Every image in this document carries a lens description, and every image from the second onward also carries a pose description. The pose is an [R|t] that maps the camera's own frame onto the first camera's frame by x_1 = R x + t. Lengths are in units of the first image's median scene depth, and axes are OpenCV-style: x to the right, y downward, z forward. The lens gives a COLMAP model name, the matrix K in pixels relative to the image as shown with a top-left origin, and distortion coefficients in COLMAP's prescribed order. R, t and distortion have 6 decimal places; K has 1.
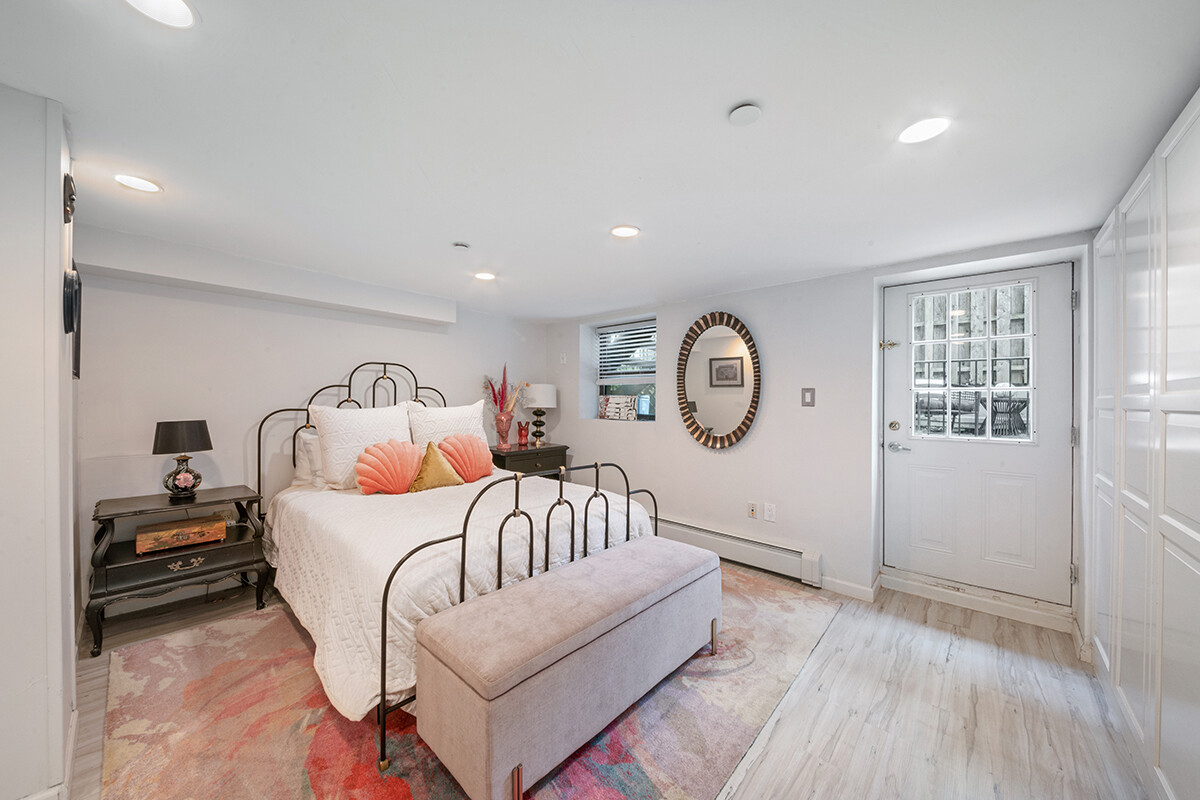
lens RADIAL K [[425.7, 0, 606.8], [0, 425.7, 400.3], [0, 0, 1]] dist [0.001554, -0.000320]
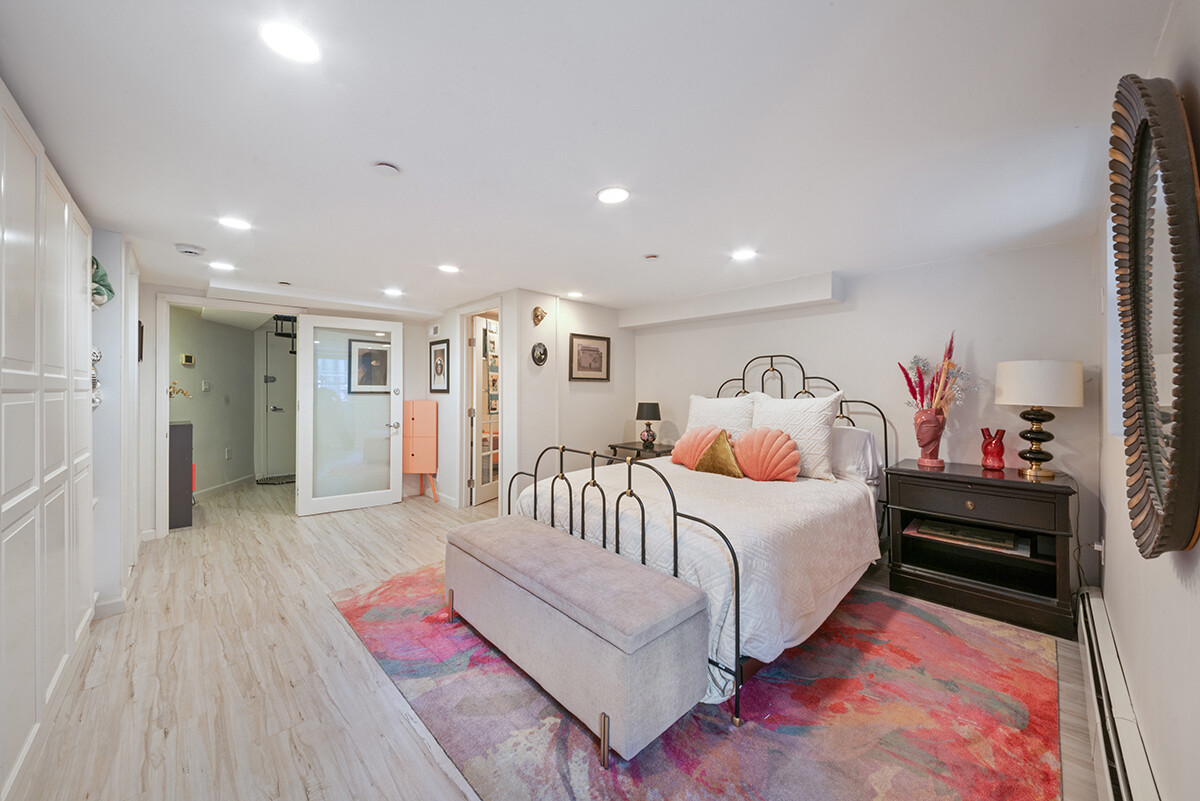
lens RADIAL K [[425.7, 0, 565.6], [0, 425.7, 382.8], [0, 0, 1]] dist [0.001554, -0.000320]
pose [[-0.110822, -0.021534, -0.993607, 0.788154], [-0.007840, 0.999753, -0.020793, 0.006321], [0.993809, 0.005486, -0.110963, 0.850601]]
